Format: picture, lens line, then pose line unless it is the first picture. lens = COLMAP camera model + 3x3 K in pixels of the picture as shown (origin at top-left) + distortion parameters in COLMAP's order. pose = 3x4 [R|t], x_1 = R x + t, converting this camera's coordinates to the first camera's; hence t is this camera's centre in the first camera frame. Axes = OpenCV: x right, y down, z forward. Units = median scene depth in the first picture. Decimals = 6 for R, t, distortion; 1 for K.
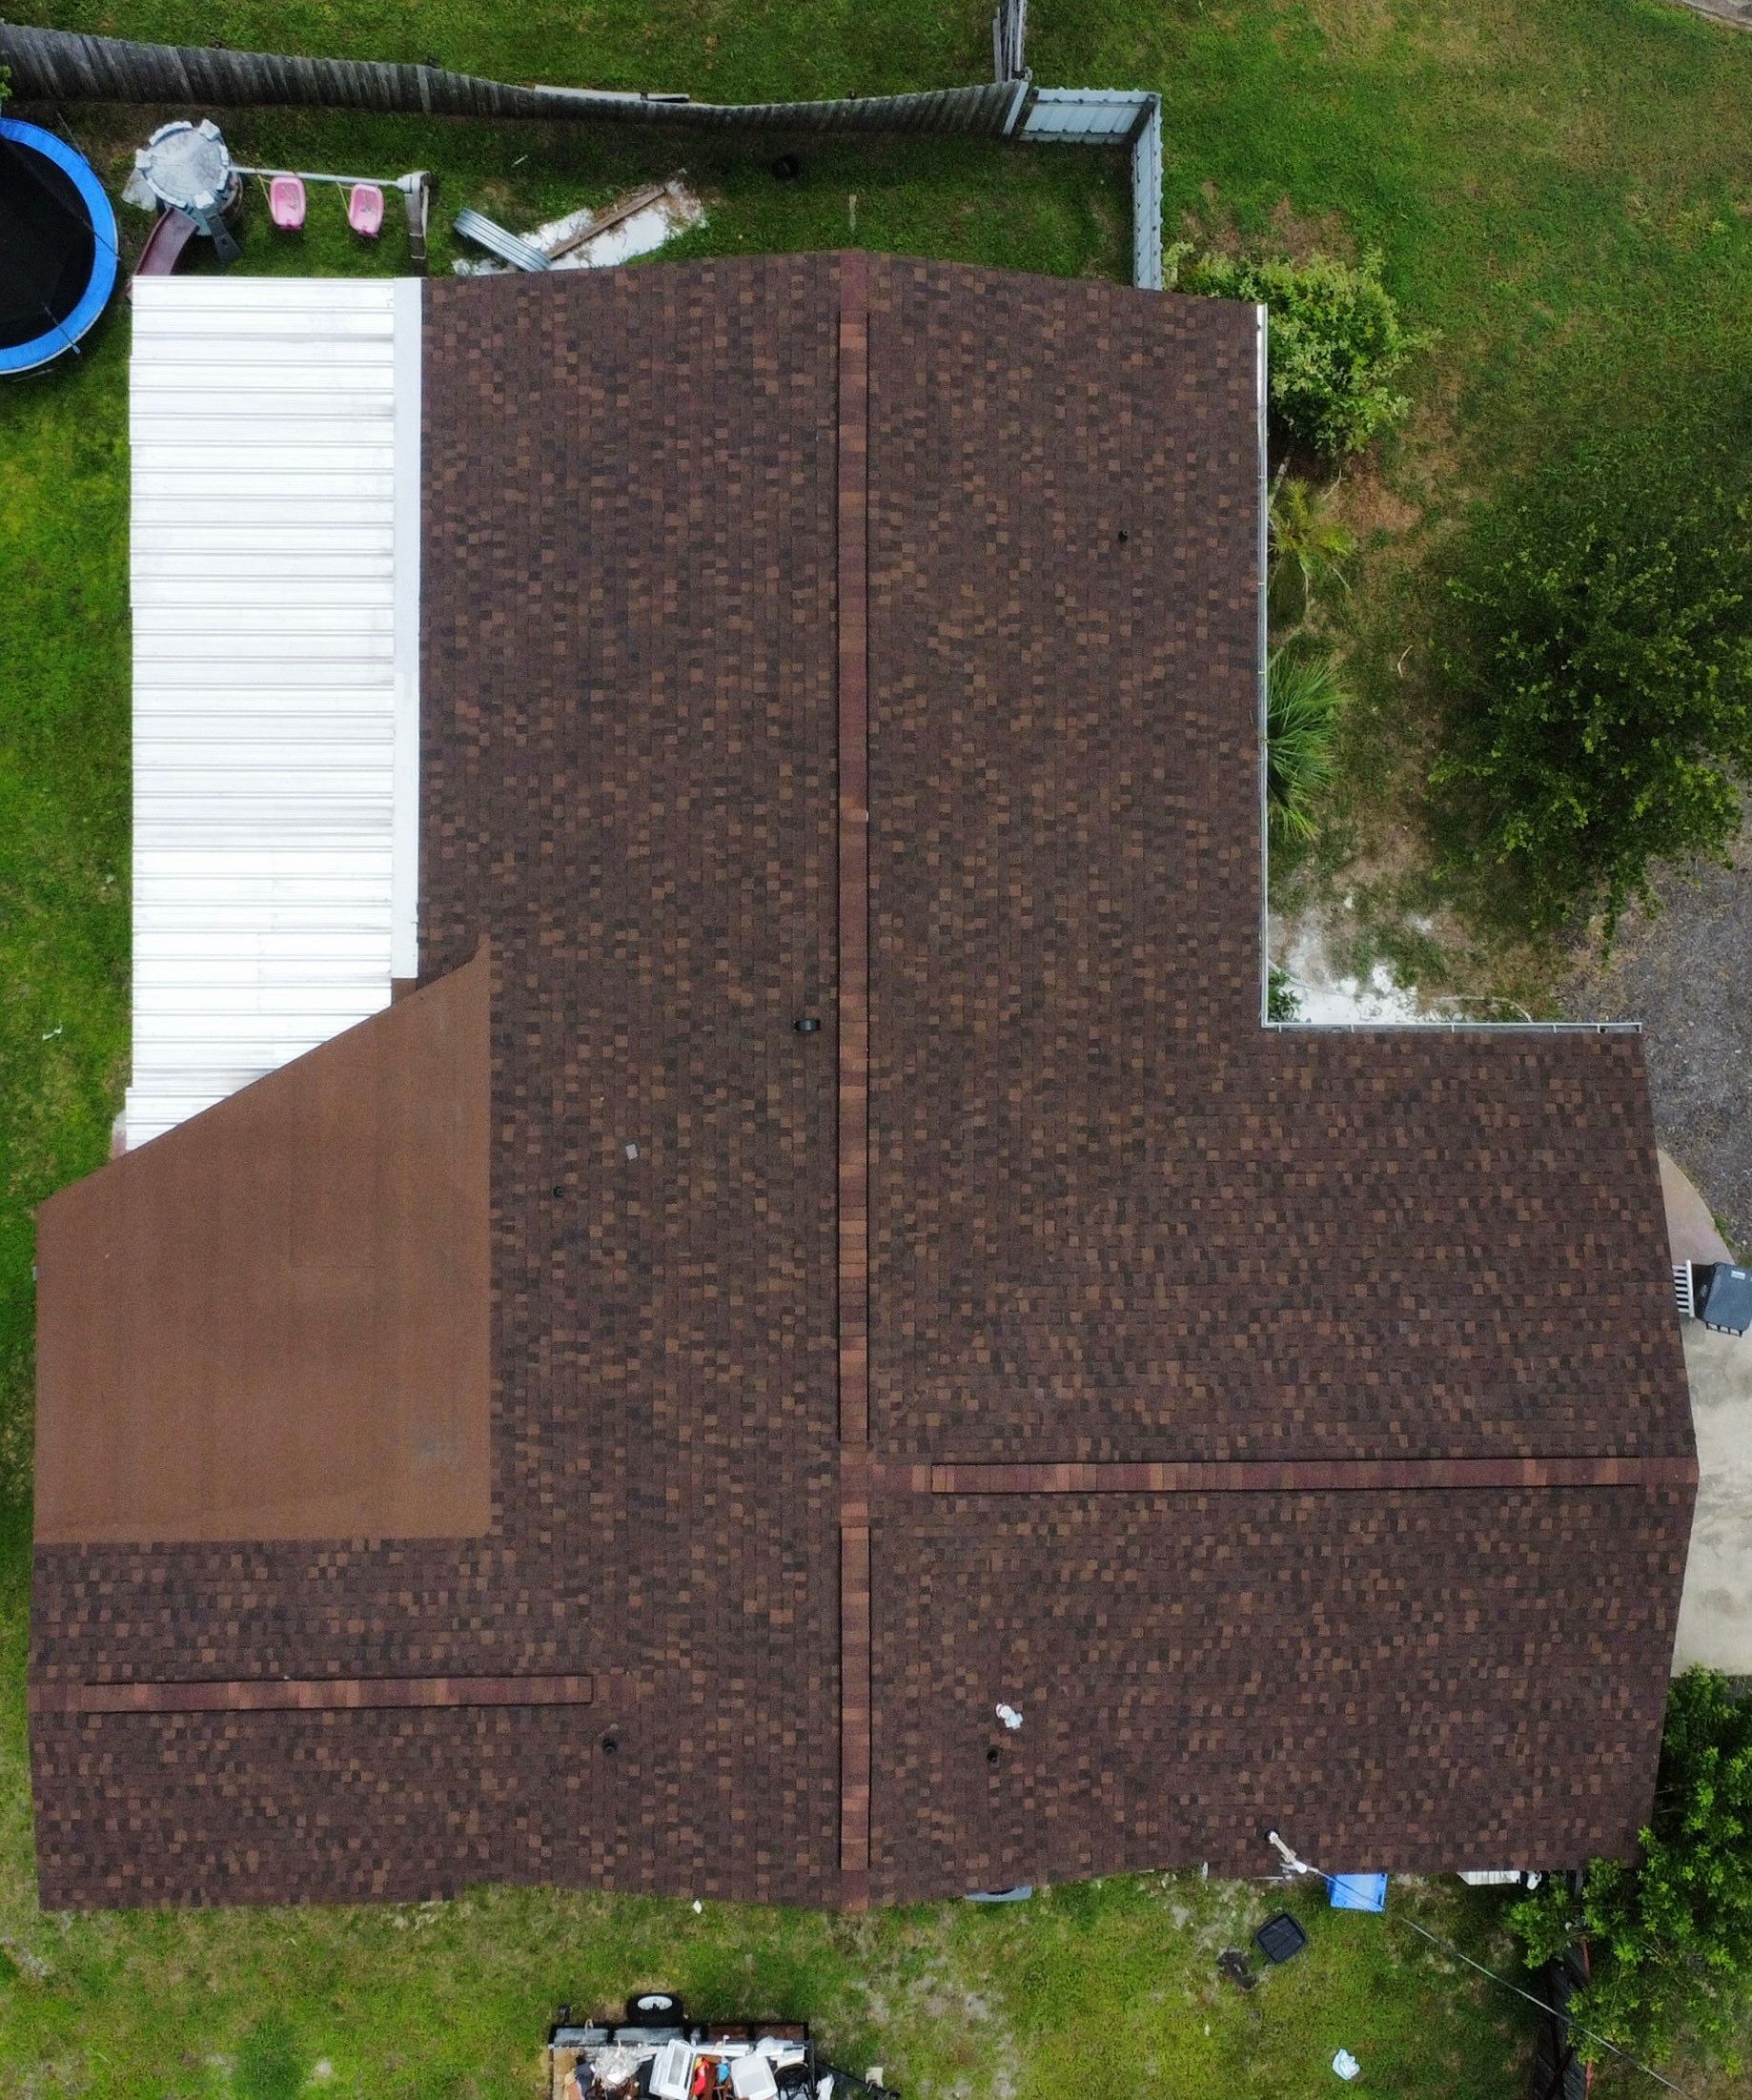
lens RADIAL K [[2779.2, 0, 861.9], [0, 2779.2, 1011.8], [0, 0, 1]] dist [-0.020524, 0.000000]
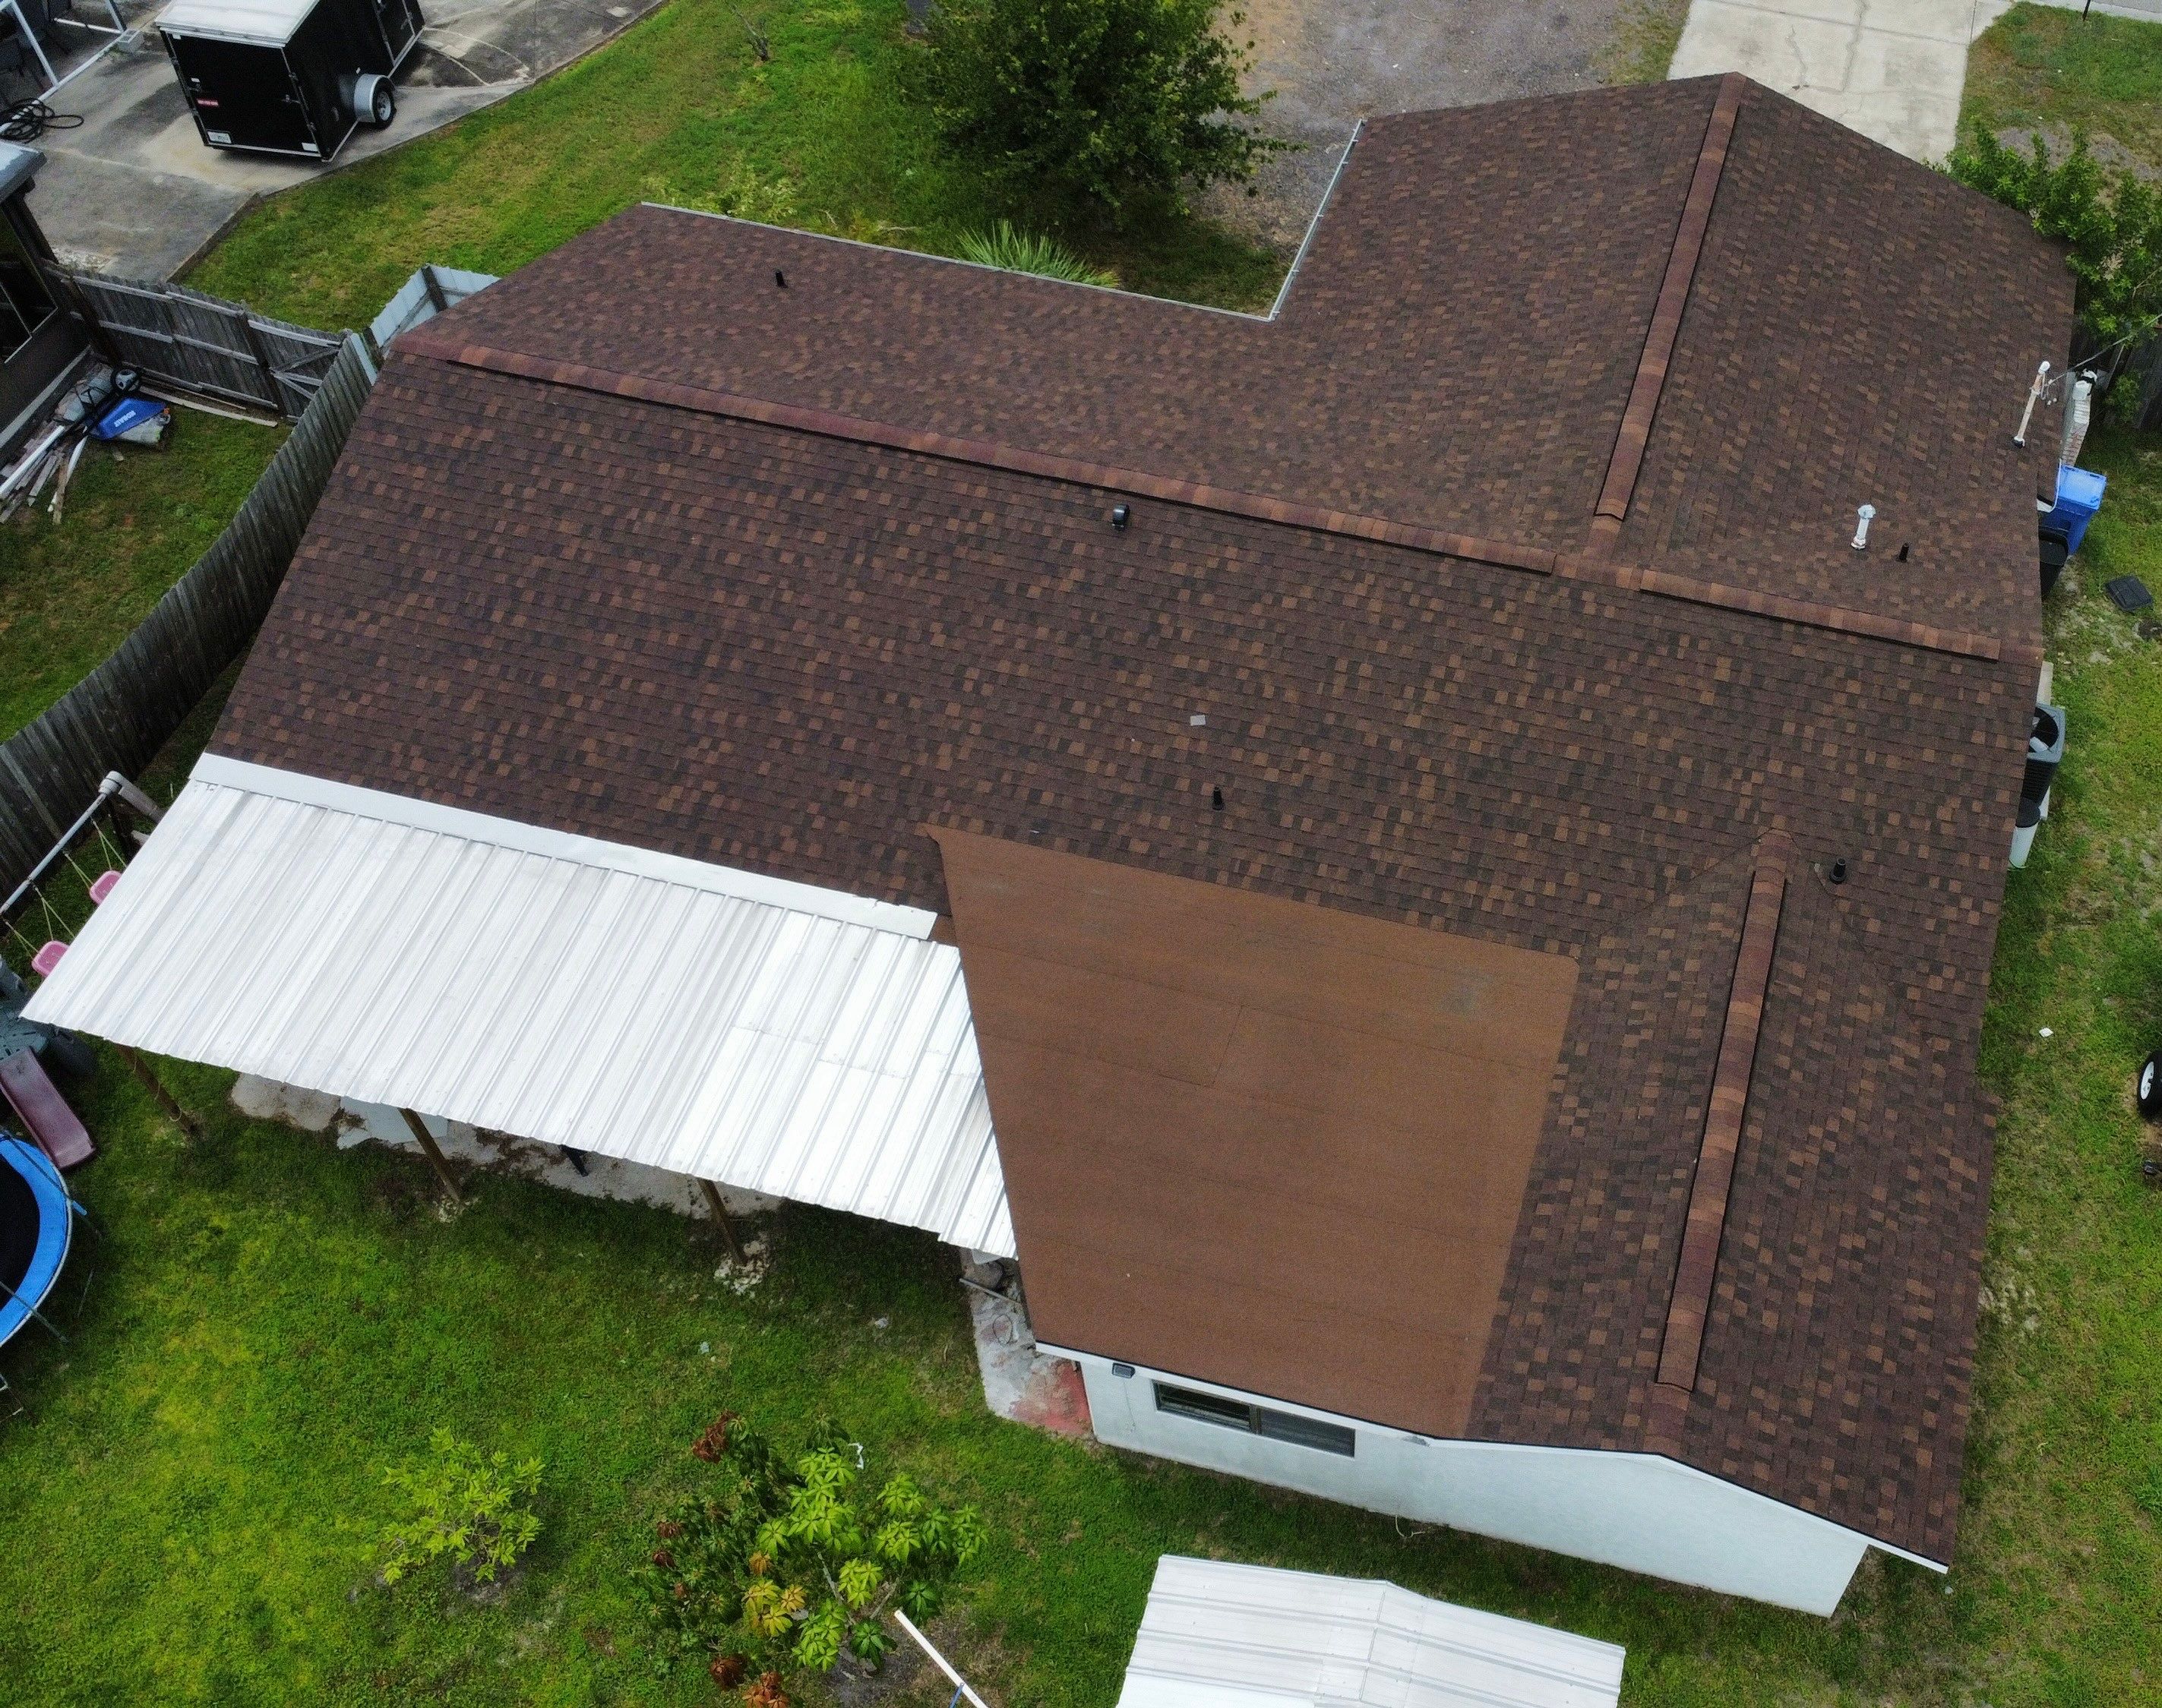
lens RADIAL K [[2211.8, 0, 1494.4], [0, 2211.8, 827.4], [0, 0, 1]] dist [-0.026779, 0.000000]
pose [[0.222413, -0.814912, 0.535212, -0.470222], [0.973614, 0.214405, -0.078144, 0.205954], [-0.051072, 0.538470, 0.841096, 0.397823]]
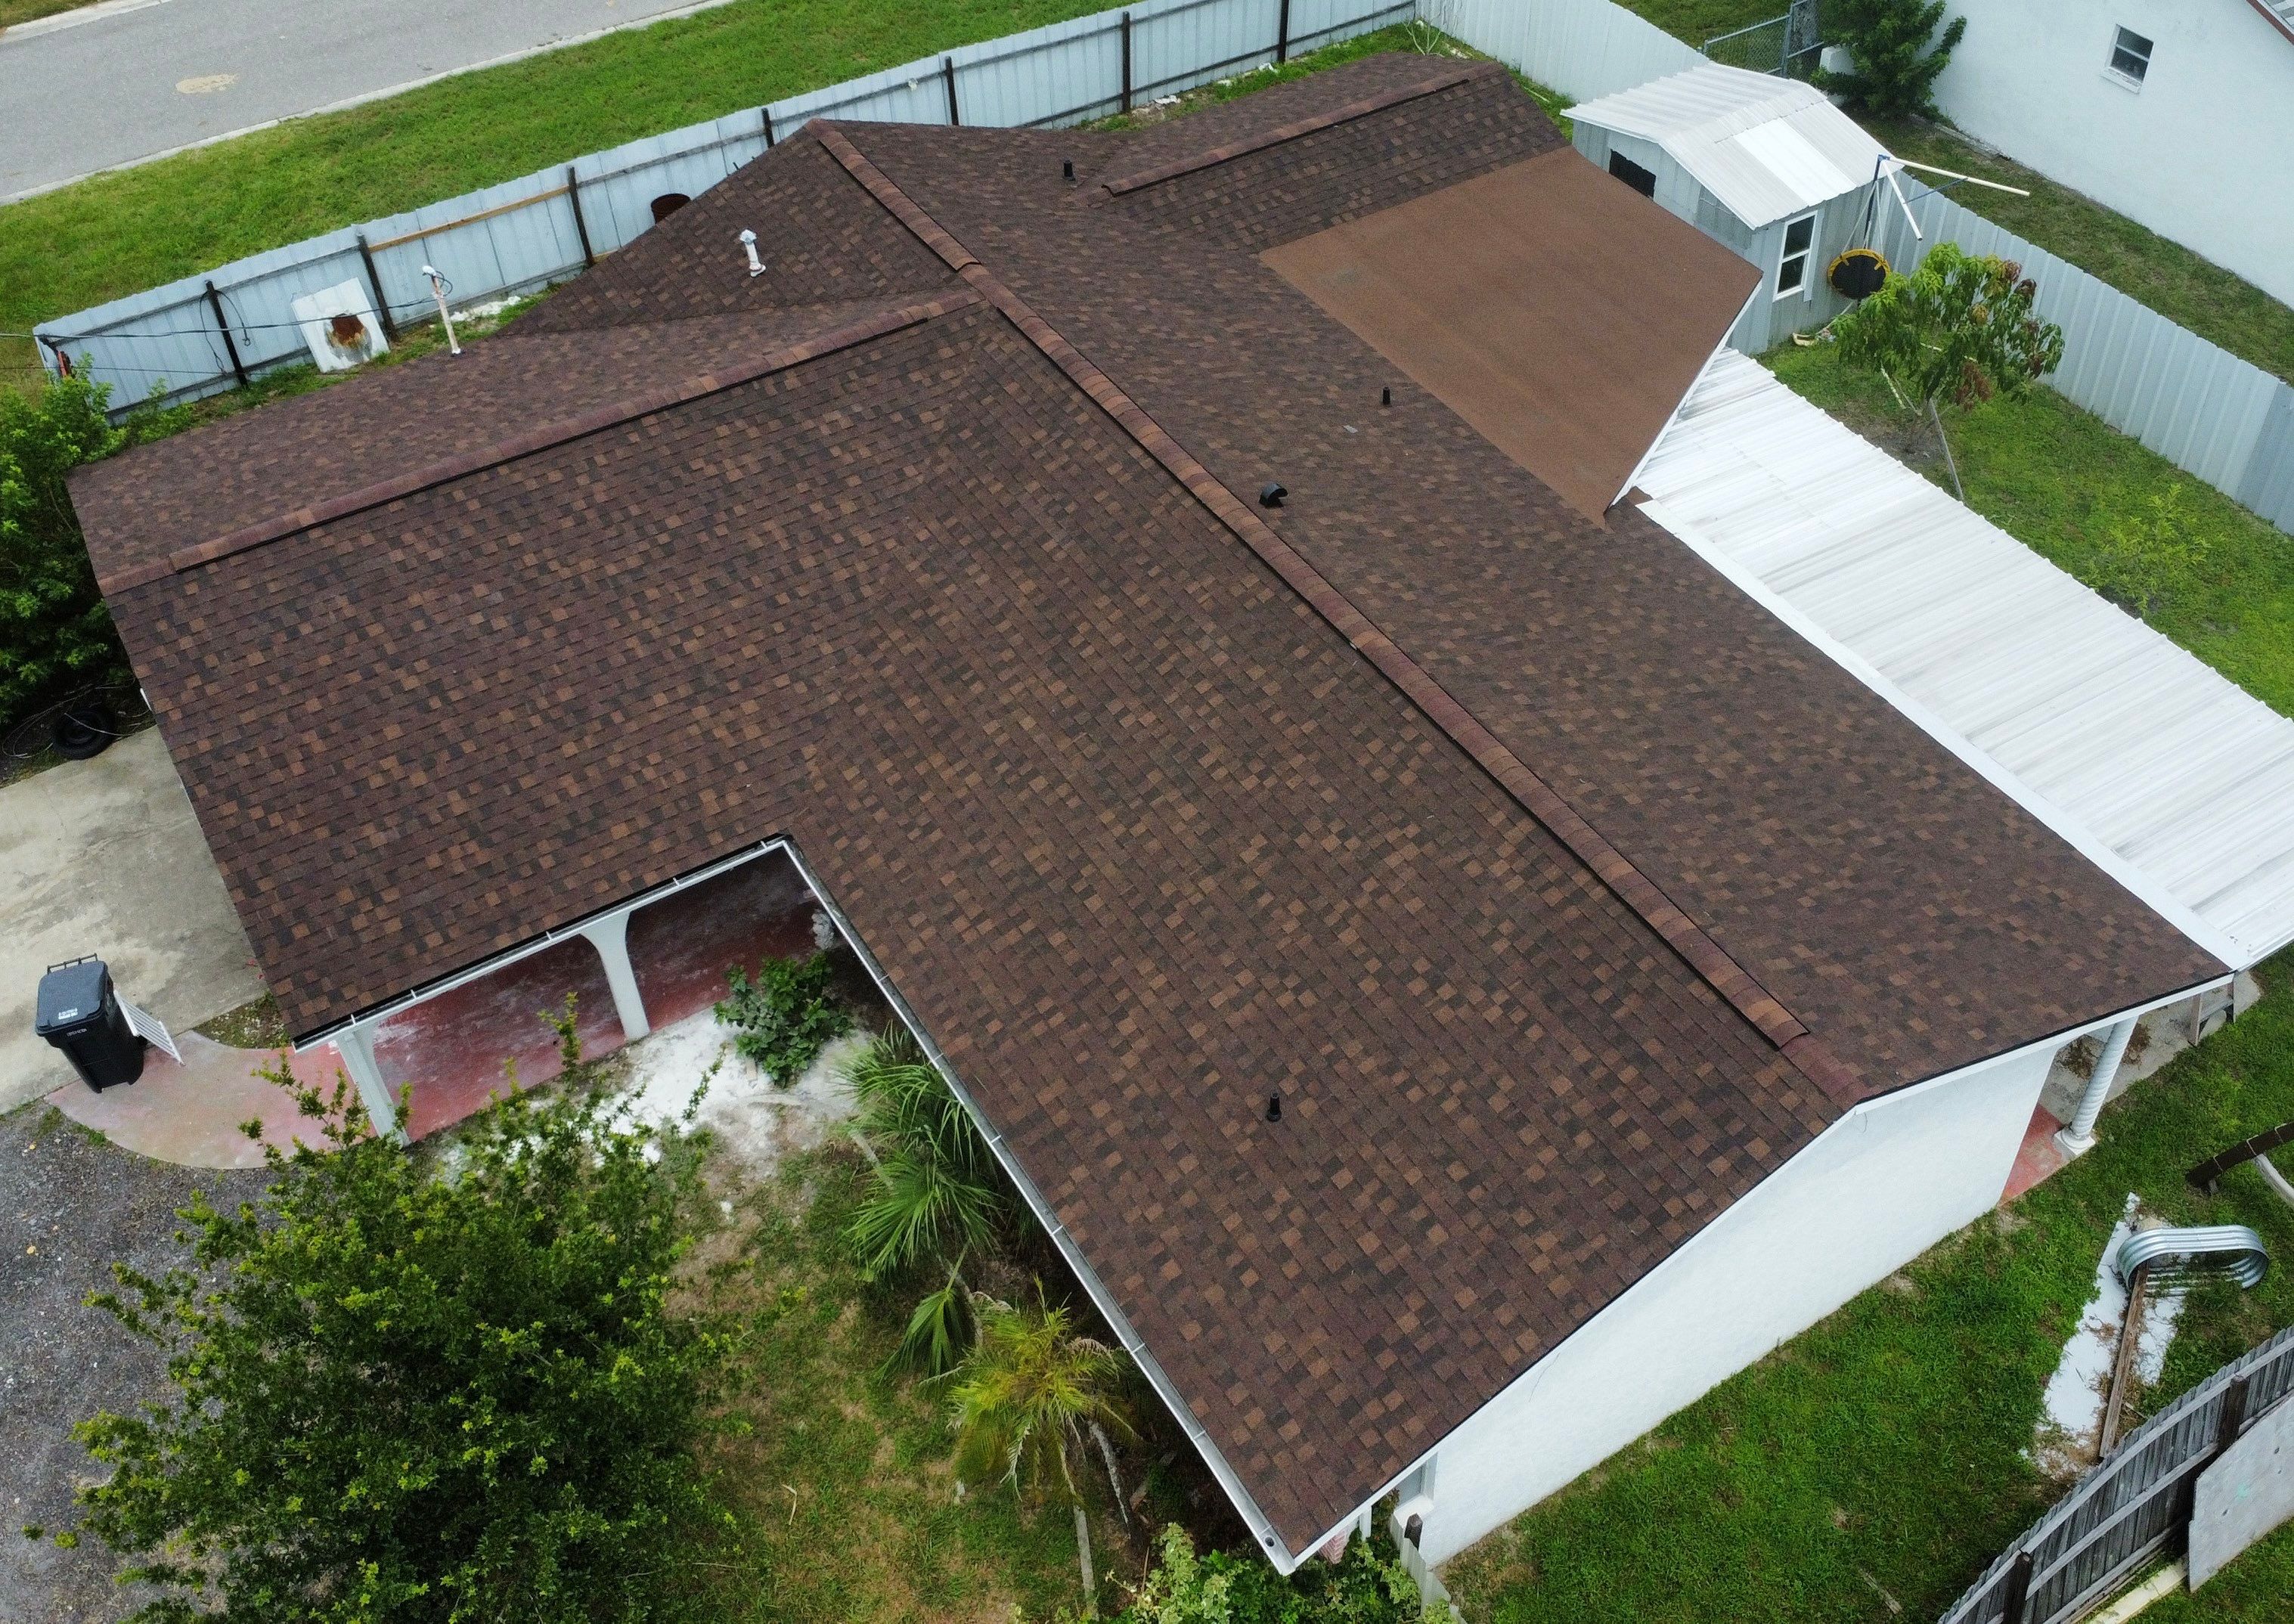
lens RADIAL K [[2207.6, 0, 1226.4], [0, 2207.6, 758.6], [0, 0, 1]] dist [-0.024957, 0.000000]
pose [[-0.841383, 0.302002, -0.448184, 0.326859], [-0.537355, -0.555955, 0.634163, -0.469361], [-0.057652, 0.774408, 0.630054, 0.598283]]
